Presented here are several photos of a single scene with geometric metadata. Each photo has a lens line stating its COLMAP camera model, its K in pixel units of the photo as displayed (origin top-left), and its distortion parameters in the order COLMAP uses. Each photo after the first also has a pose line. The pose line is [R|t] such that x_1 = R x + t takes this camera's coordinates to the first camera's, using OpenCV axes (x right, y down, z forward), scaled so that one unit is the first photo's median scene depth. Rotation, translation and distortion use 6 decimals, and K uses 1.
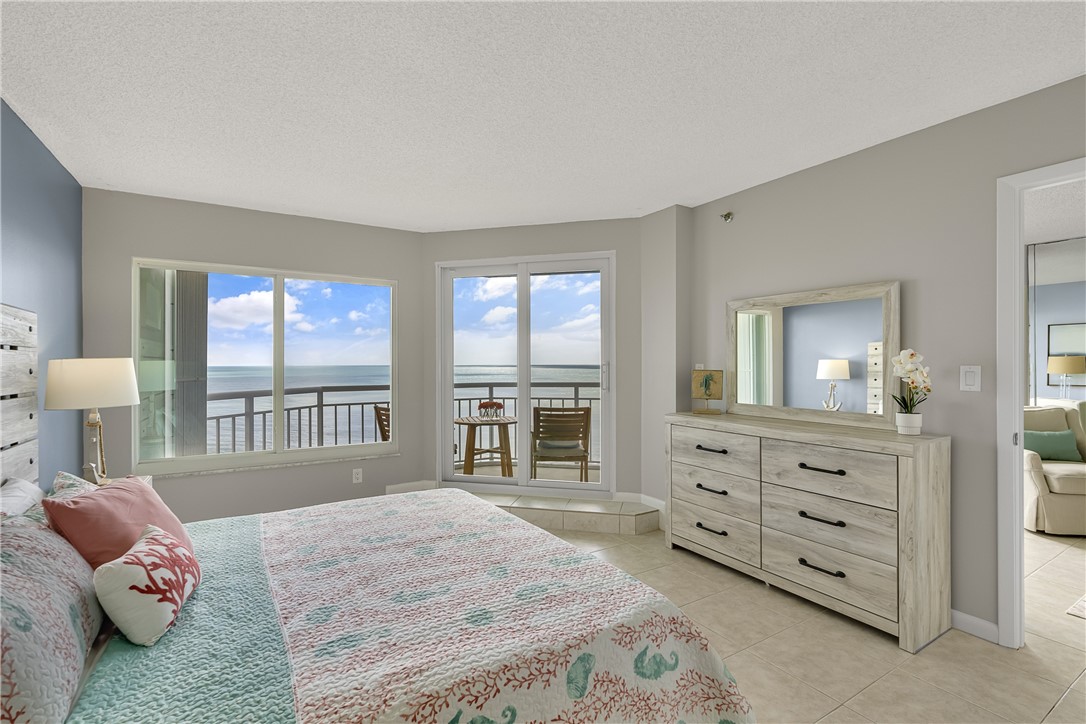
lens RADIAL K [[495.4, 0, 536.6], [0, 495.4, 364.2], [0, 0, 1]] dist [-0.009434, 0.002891]
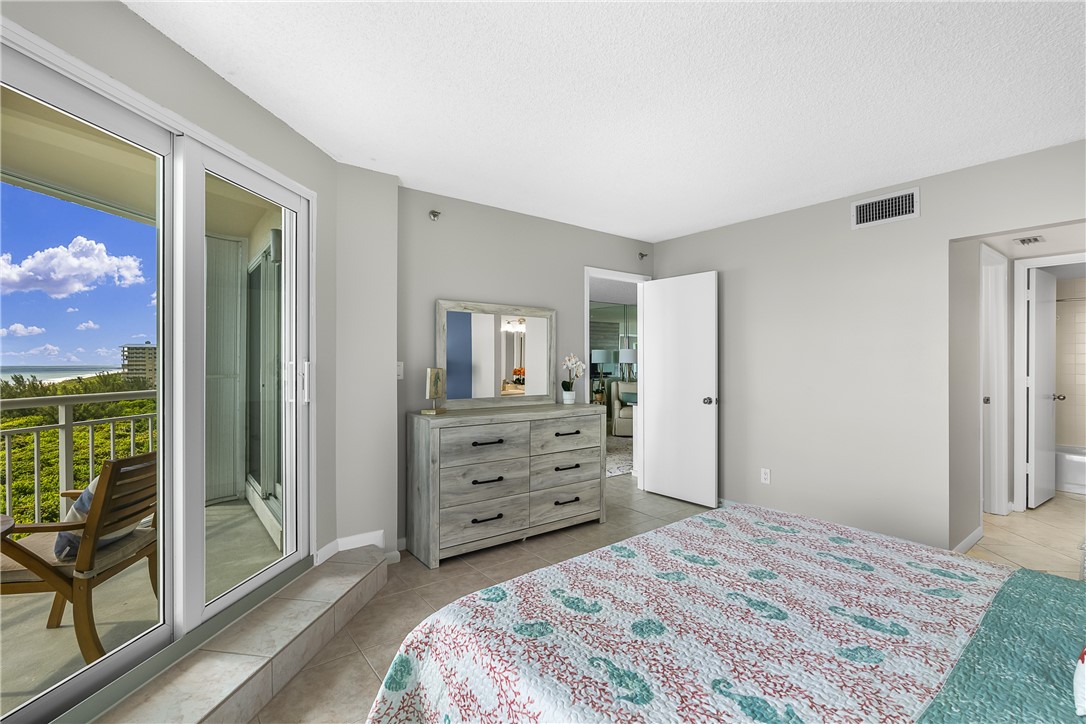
lens RADIAL K [[495.4, 0, 543.4], [0, 495.4, 364.8], [0, 0, 1]] dist [-0.009434, 0.002891]
pose [[-0.111028, -0.001193, 0.993817, -0.852786], [0.004455, 0.999989, 0.001698, 0.006066], [-0.993807, 0.004616, -0.111022, 1.204700]]
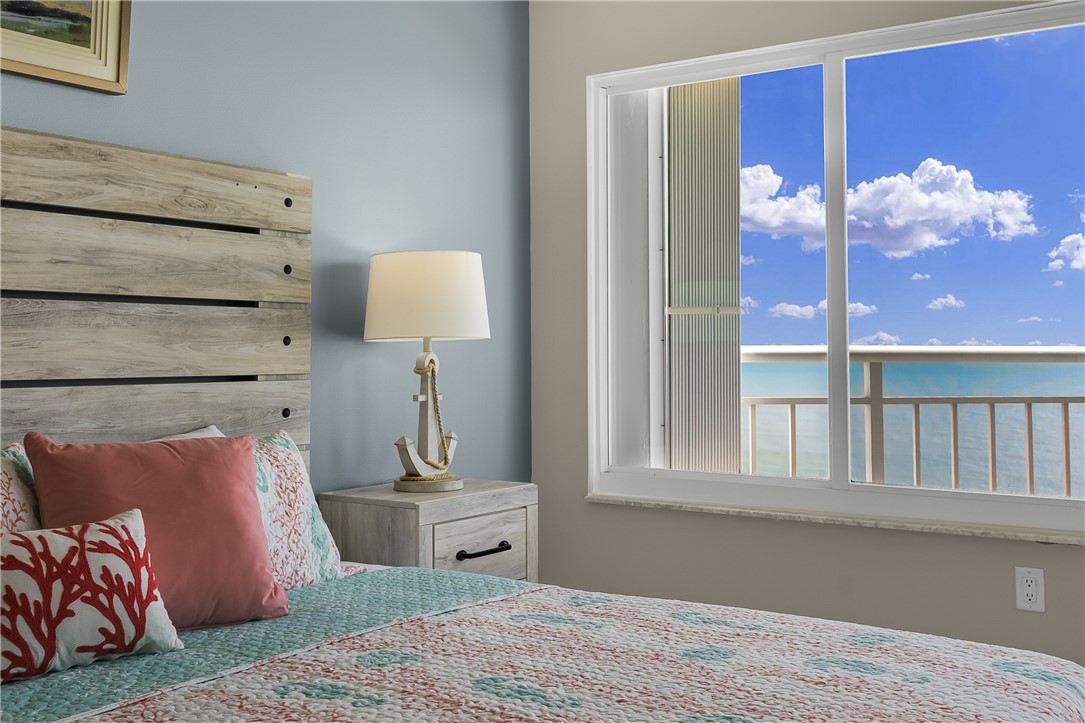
lens RADIAL K [[1164.8, 0, 535.4], [0, 1164.8, 287.1], [0, 0, 1]] dist [-0.007517, 0.000000]
pose [[0.397969, -0.050685, -0.915998, 0.390584], [0.001970, 0.998518, -0.054395, 0.101288], [0.917397, 0.019843, 0.397479, 0.595619]]
